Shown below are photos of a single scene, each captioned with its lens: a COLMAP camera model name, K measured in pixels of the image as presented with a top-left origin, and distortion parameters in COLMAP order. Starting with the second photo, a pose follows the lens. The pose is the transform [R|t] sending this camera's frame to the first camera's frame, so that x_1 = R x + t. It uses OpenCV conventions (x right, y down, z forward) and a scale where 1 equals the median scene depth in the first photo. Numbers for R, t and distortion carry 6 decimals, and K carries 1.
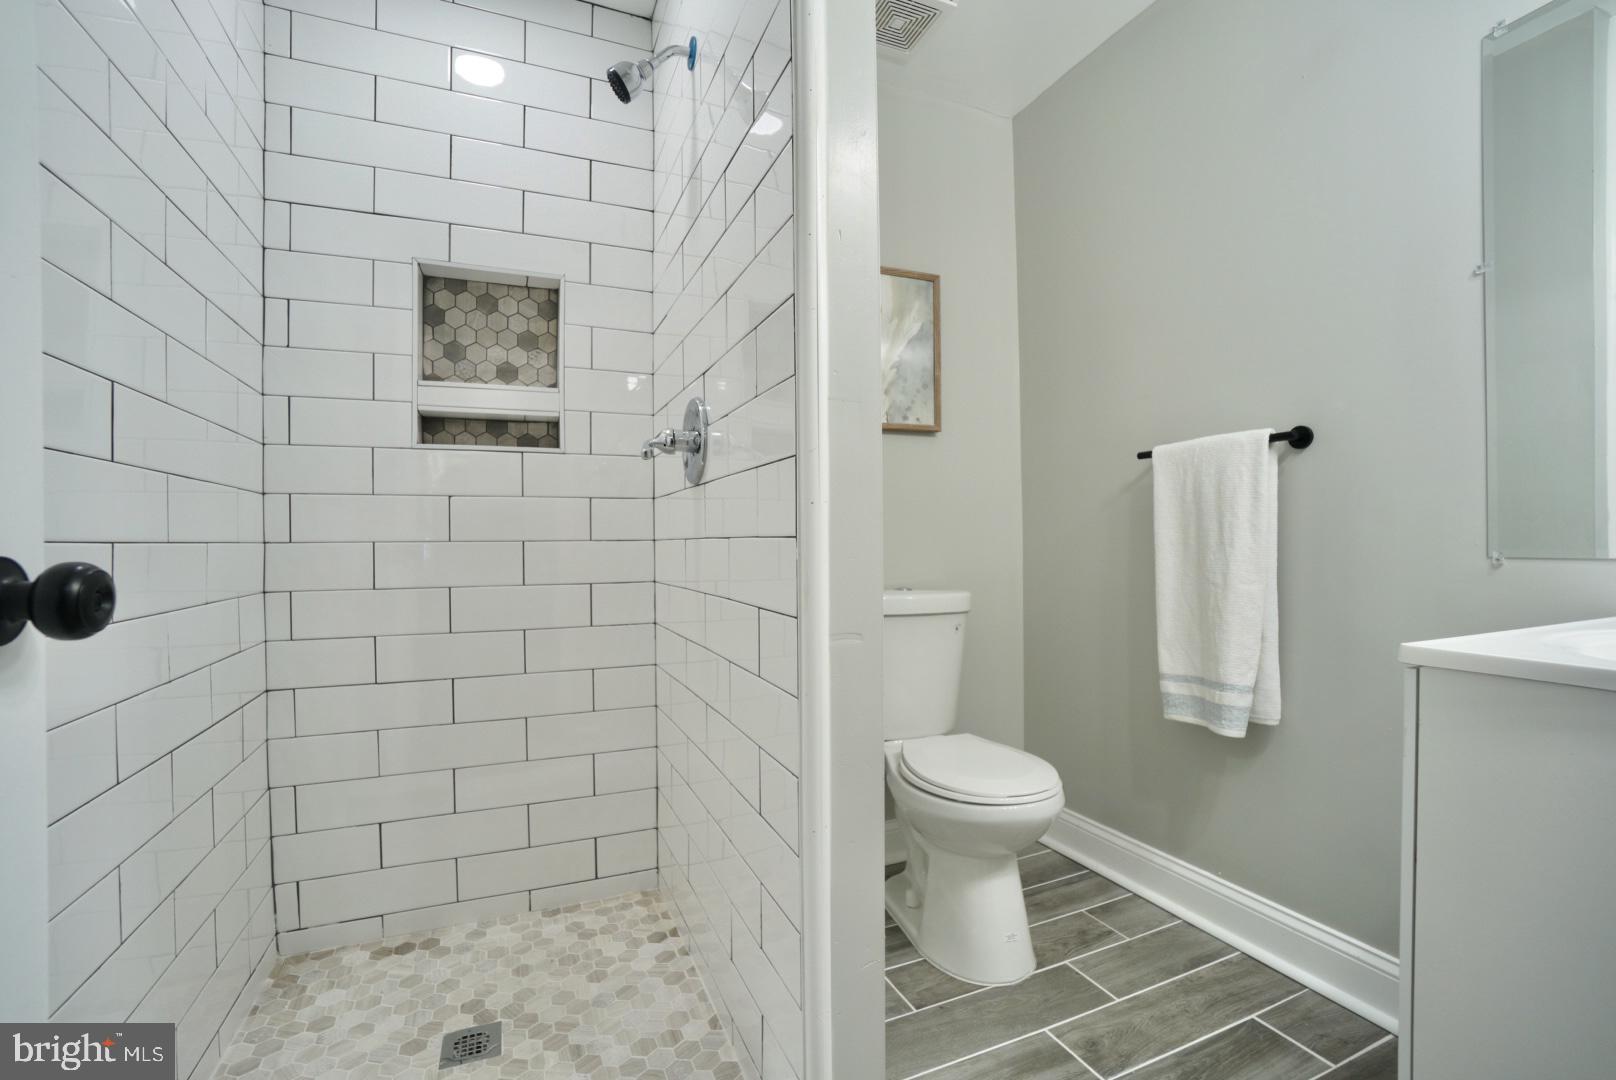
lens RADIAL K [[714.7, 0, 799.8], [0, 714.7, 545.3], [0, 0, 1]] dist [-0.064191, 0.023241]
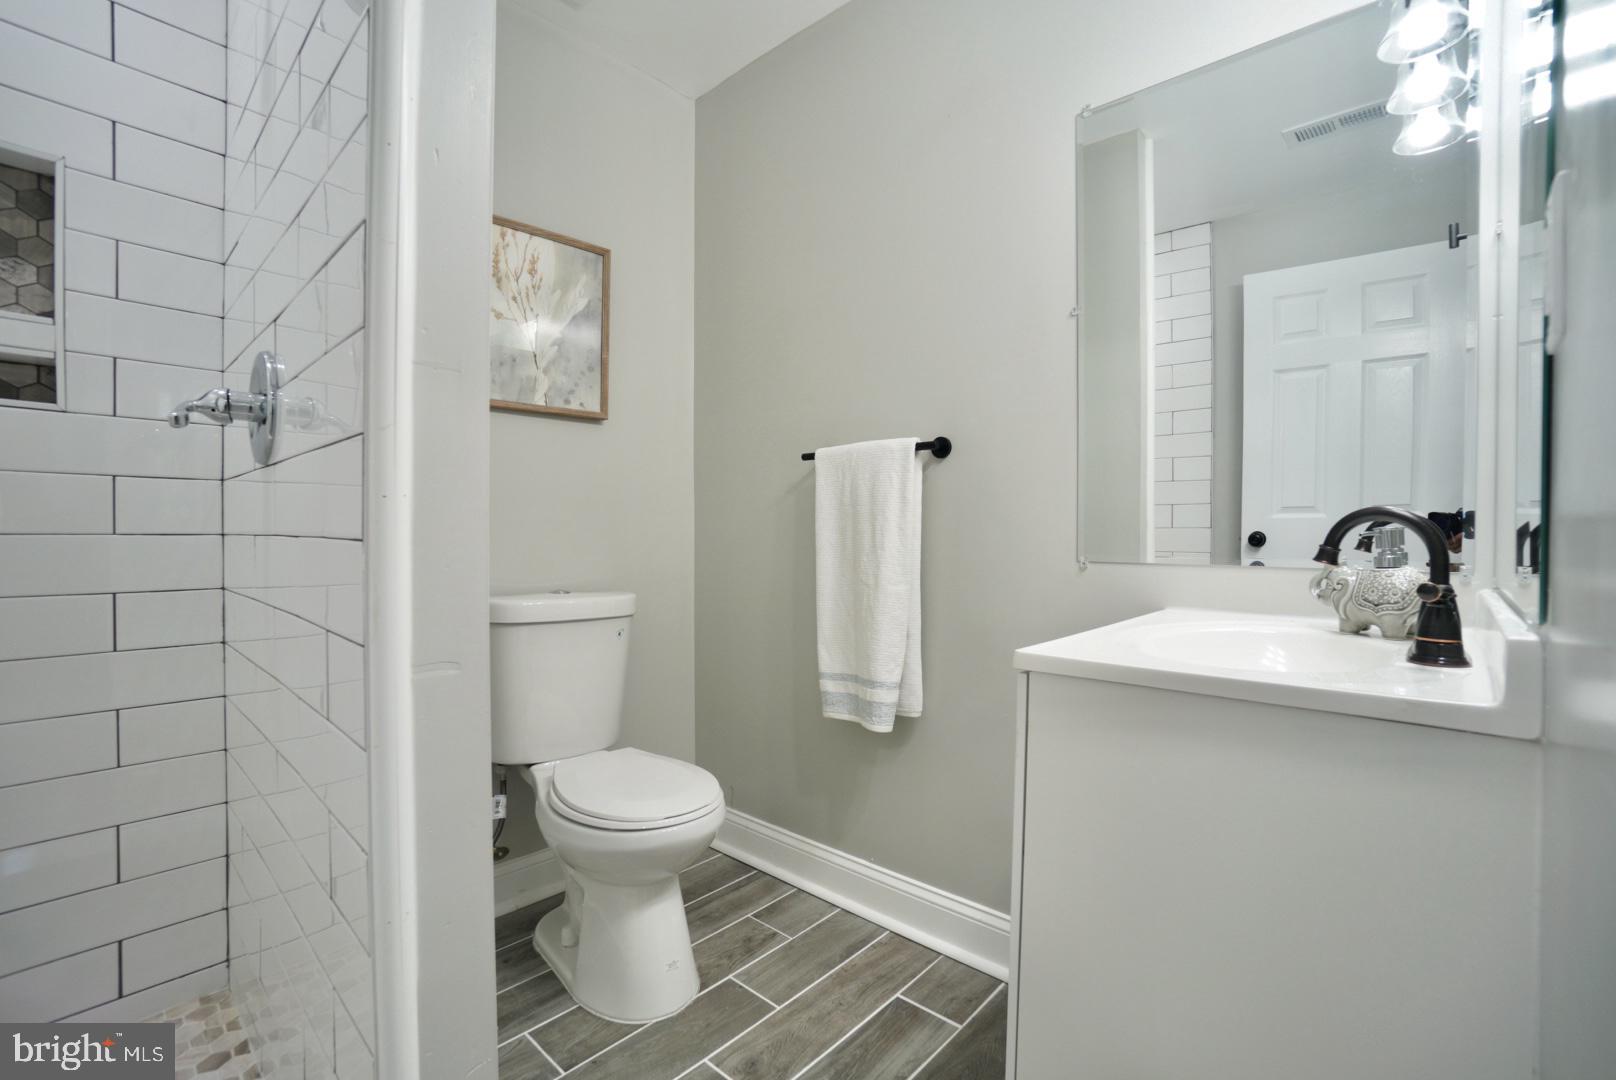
lens RADIAL K [[714.7, 0, 799.8], [0, 714.7, 545.3], [0, 0, 1]] dist [-0.064191, 0.023241]
pose [[0.912890, 0.006974, 0.408147, 0.070769], [-0.011319, 0.999902, 0.008232, -0.010700], [-0.408049, -0.012135, 0.912879, 0.080186]]
